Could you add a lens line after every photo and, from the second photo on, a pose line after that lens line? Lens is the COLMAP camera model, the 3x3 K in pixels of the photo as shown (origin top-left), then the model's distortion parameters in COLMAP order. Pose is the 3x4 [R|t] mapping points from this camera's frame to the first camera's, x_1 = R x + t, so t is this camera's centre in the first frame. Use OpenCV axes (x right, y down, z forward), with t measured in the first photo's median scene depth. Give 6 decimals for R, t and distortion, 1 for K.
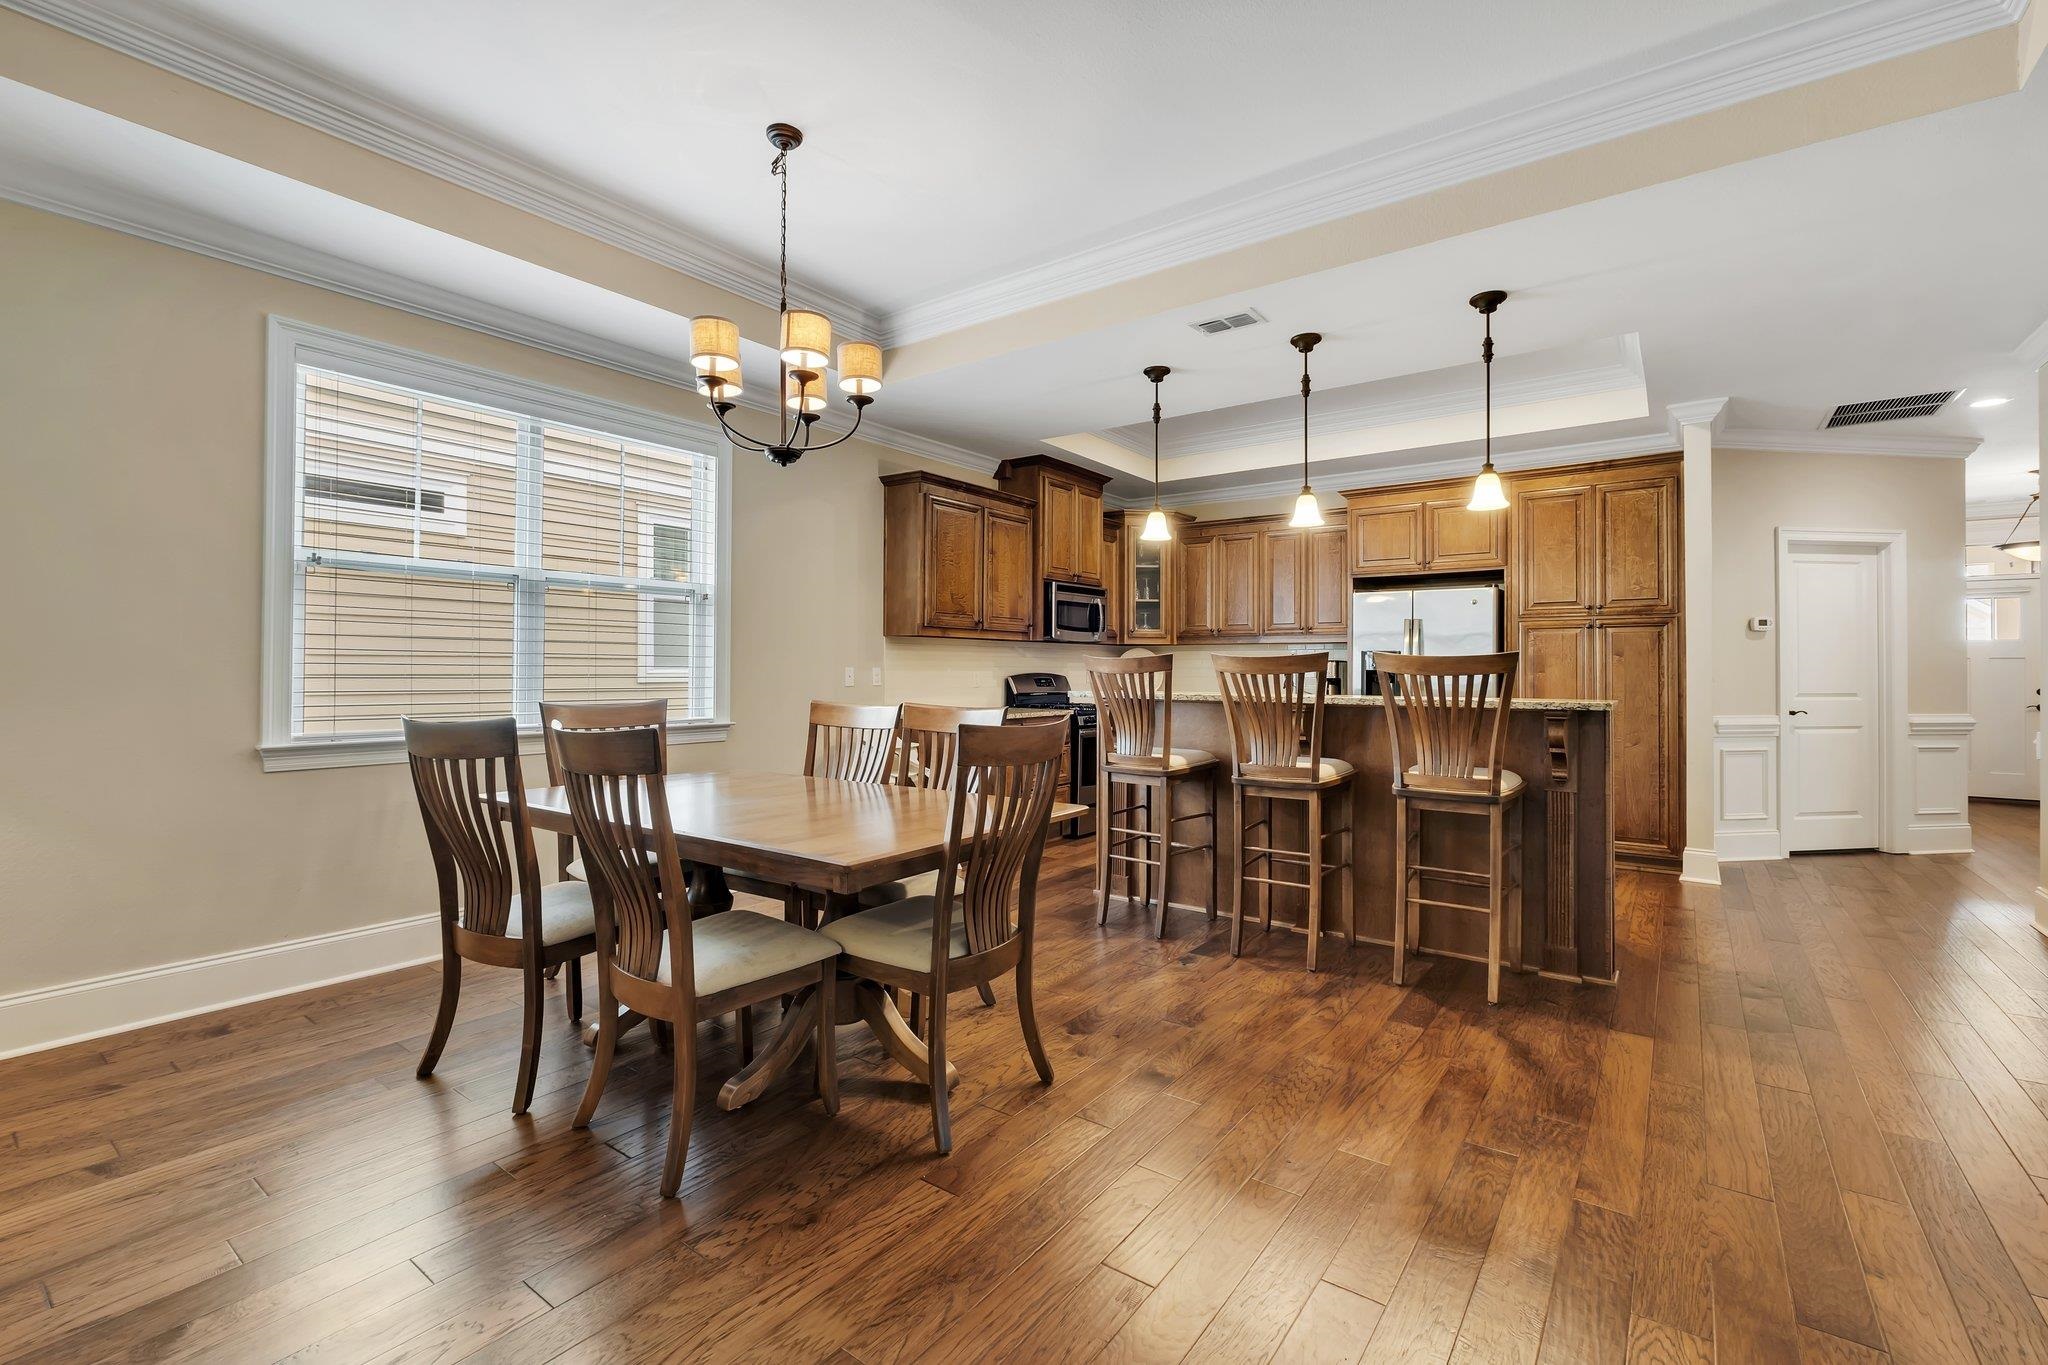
lens RADIAL K [[913.0, 0, 1019.4], [0, 913.0, 652.9], [0, 0, 1]] dist [-0.002572, -0.002193]
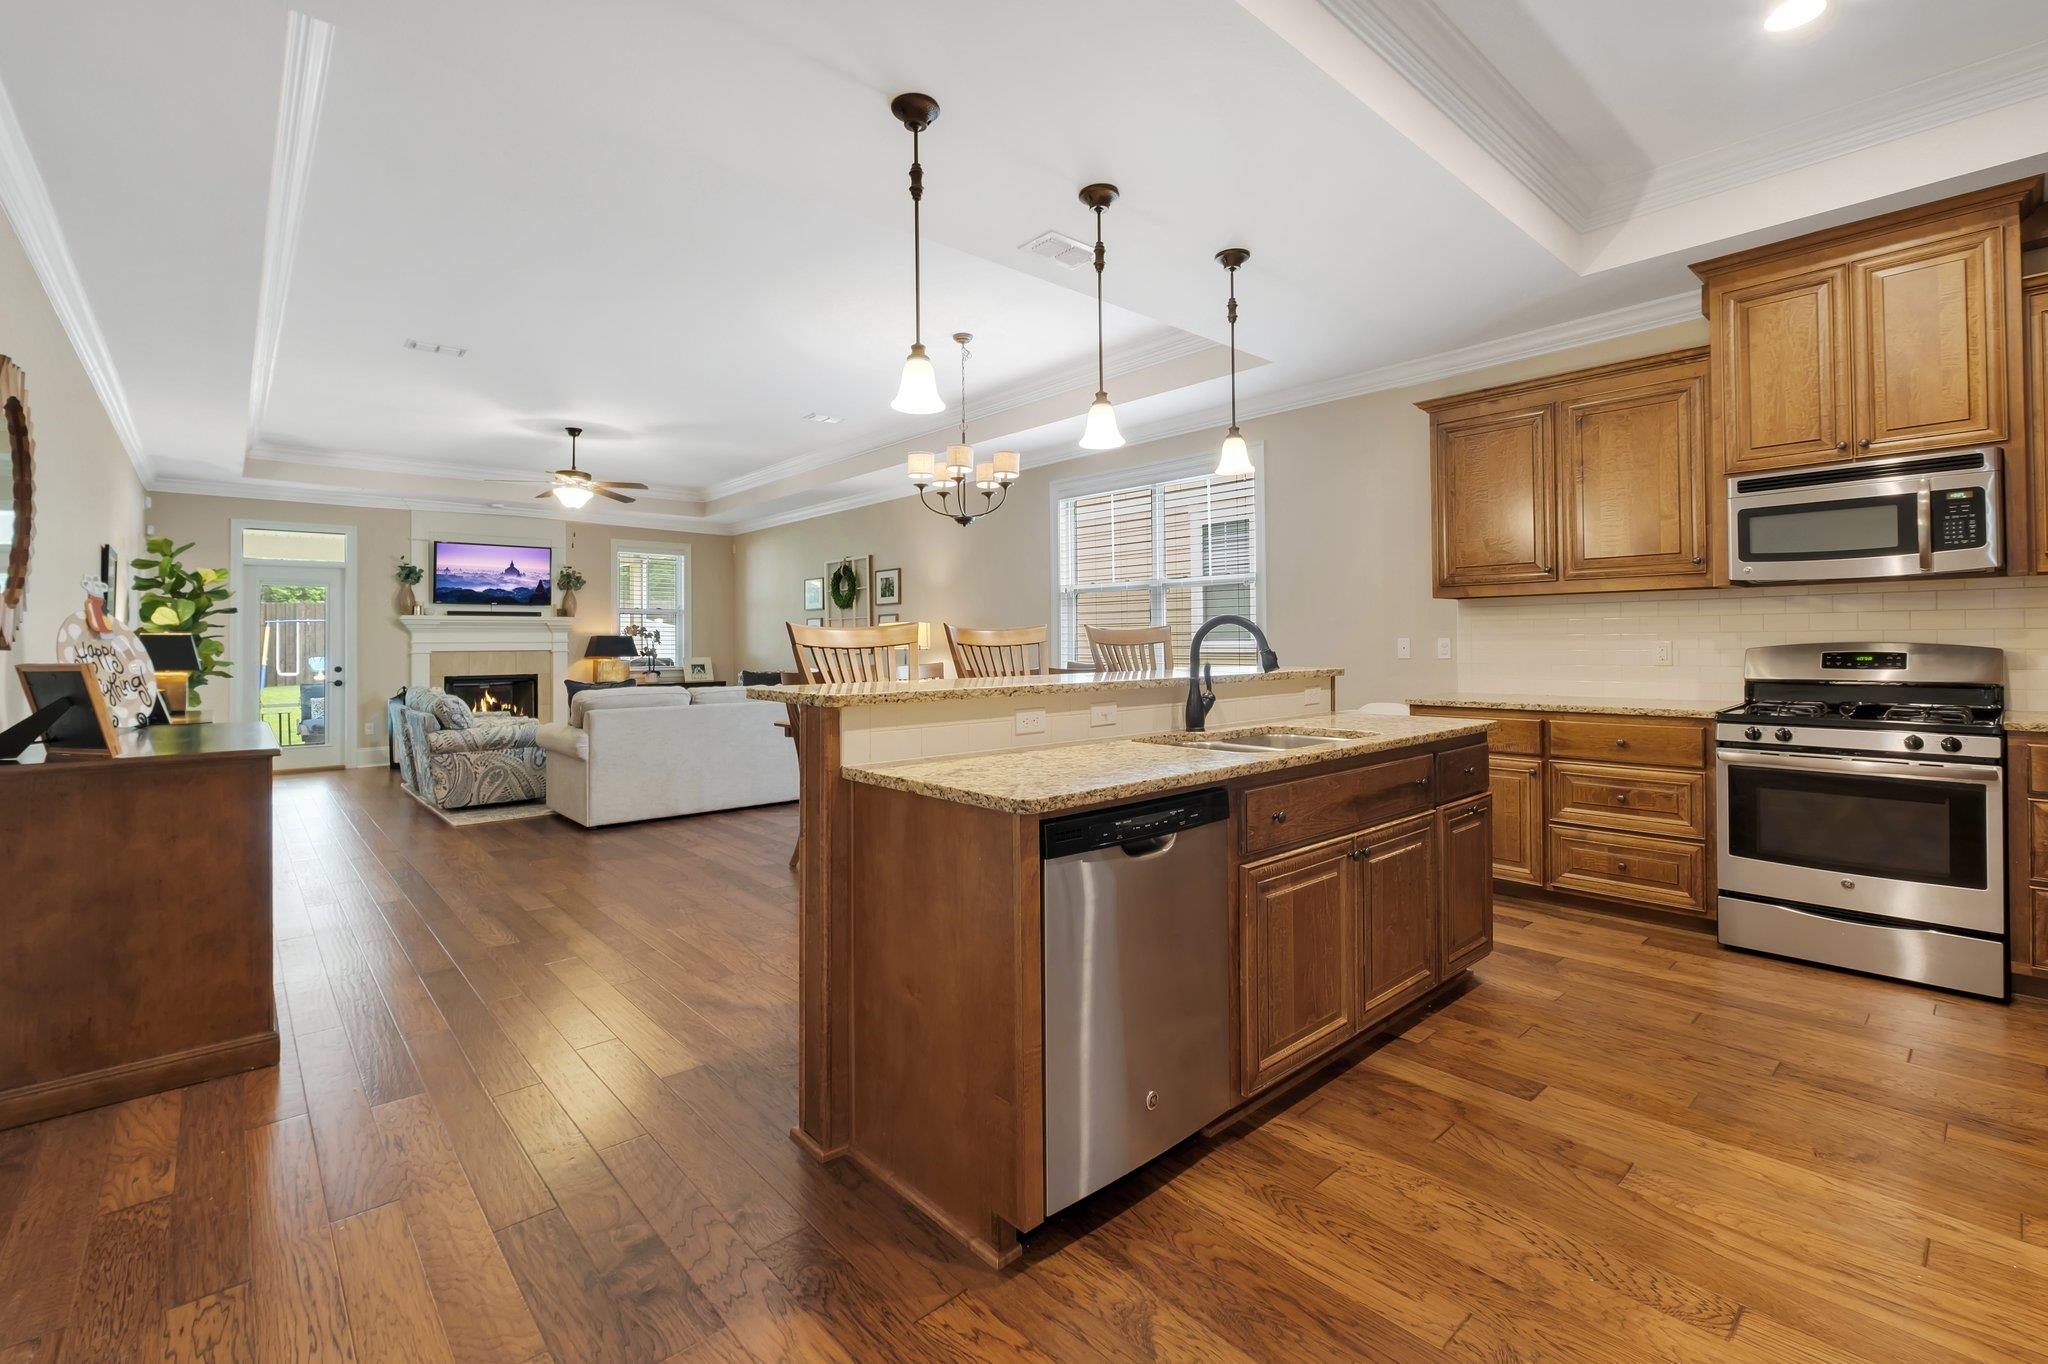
lens RADIAL K [[891.9, 0, 1020.6], [0, 891.9, 640.3], [0, 0, 1]] dist [-0.003962, -0.000220]
pose [[-0.201619, -0.009349, -0.979419, 0.756231], [0.022285, 0.999652, -0.014130, 0.021980], [0.979211, -0.024675, -0.201340, 0.782711]]
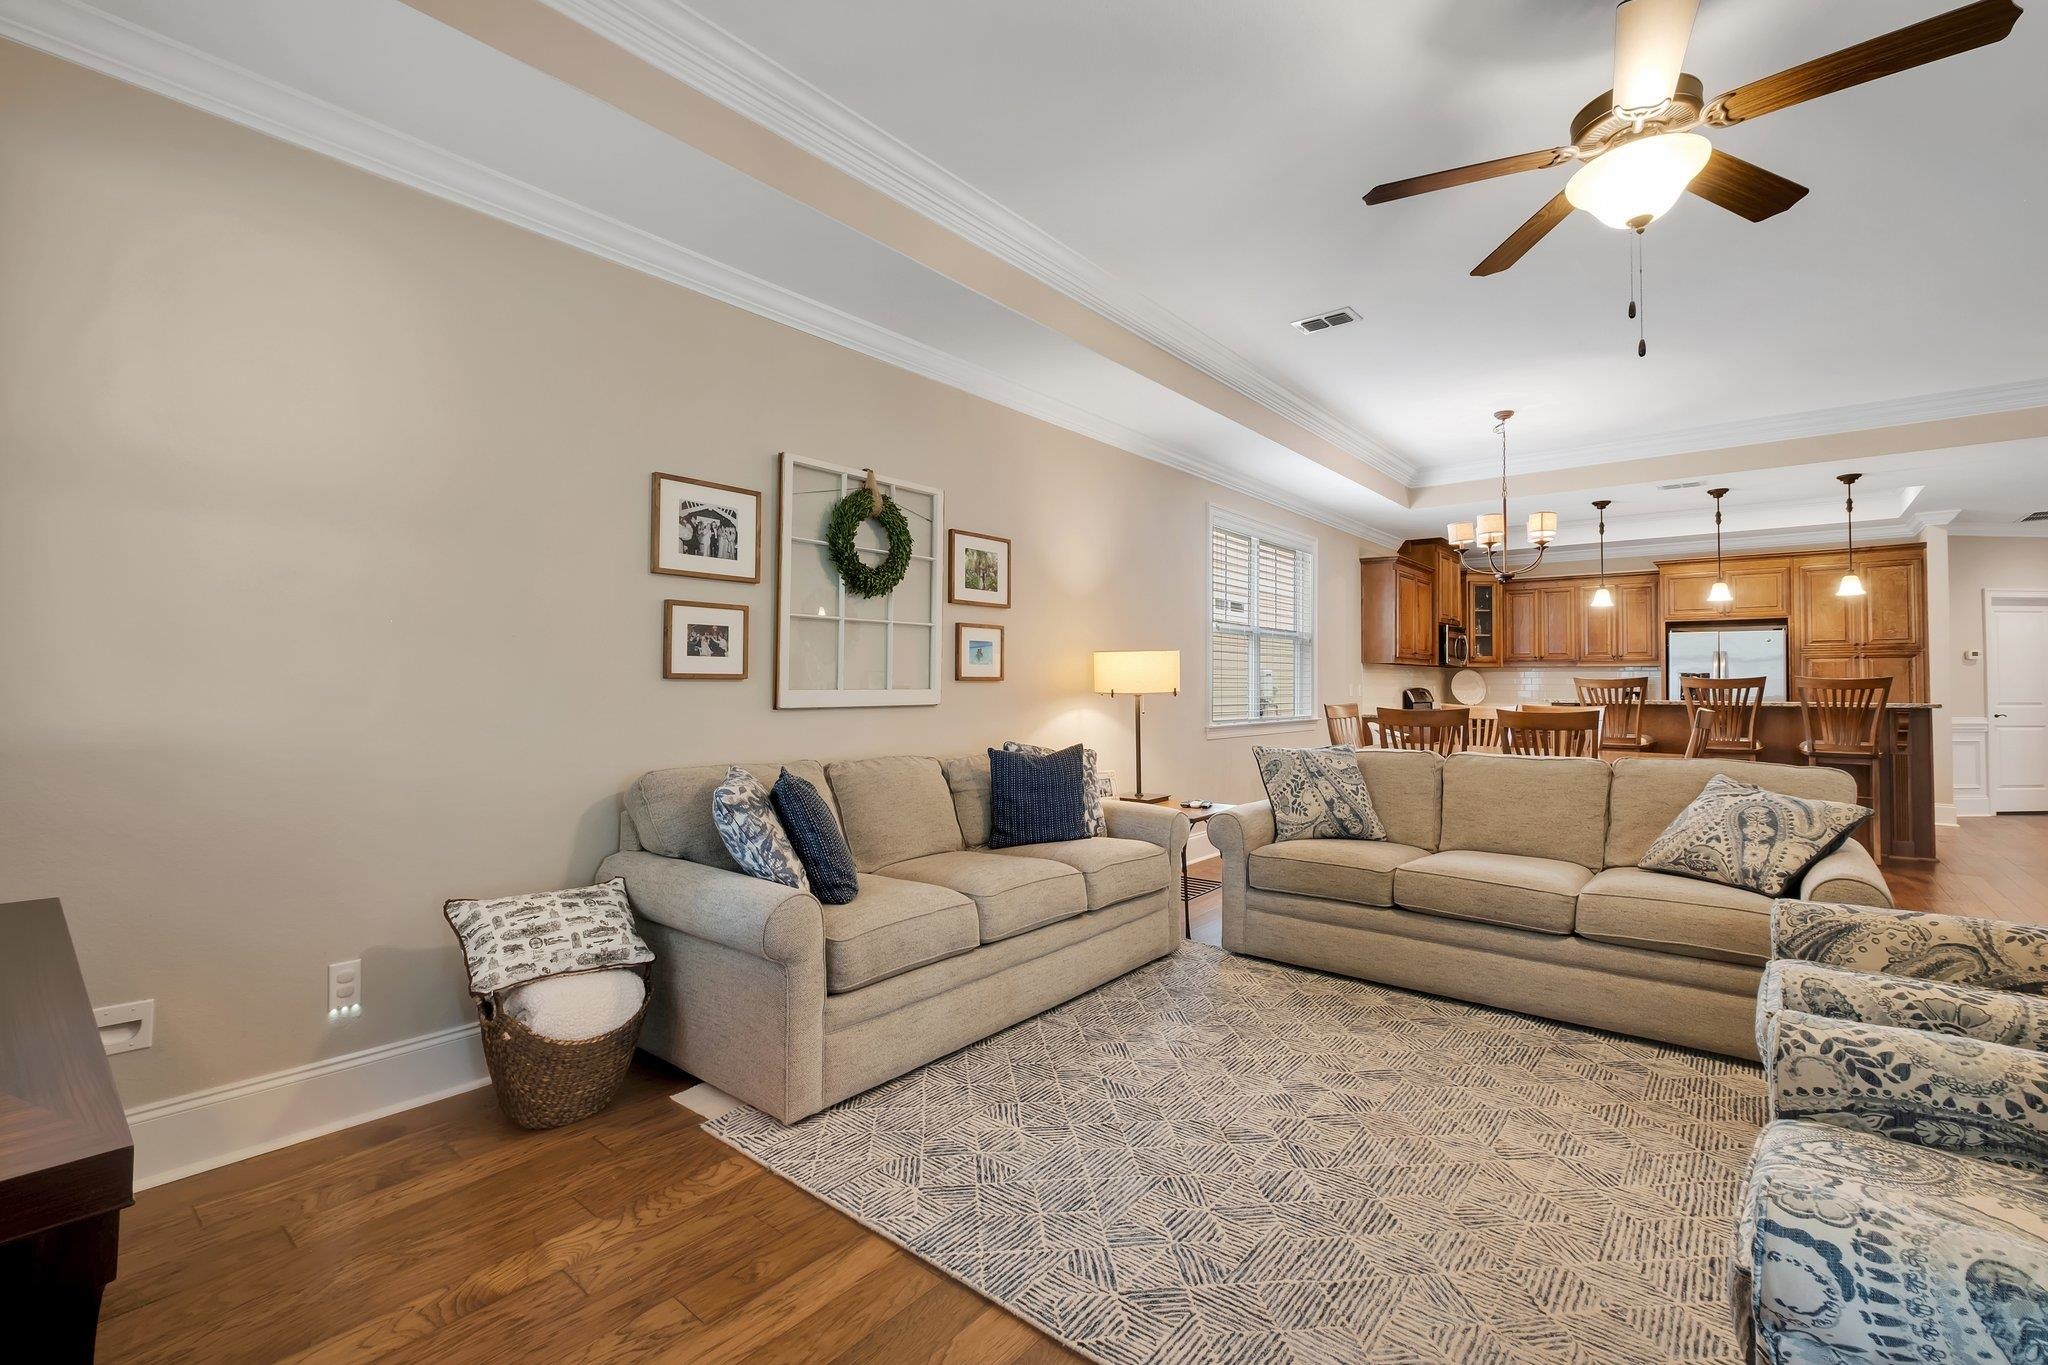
lens RADIAL K [[913.0, 0, 1057.5], [0, 913.0, 655.7], [0, 0, 1]] dist [-0.002572, -0.002193]
pose [[0.999523, -0.004121, -0.030603, -0.633308], [0.003618, 0.999857, -0.016493, -0.011598], [0.030667, 0.016375, 0.999396, -0.521957]]
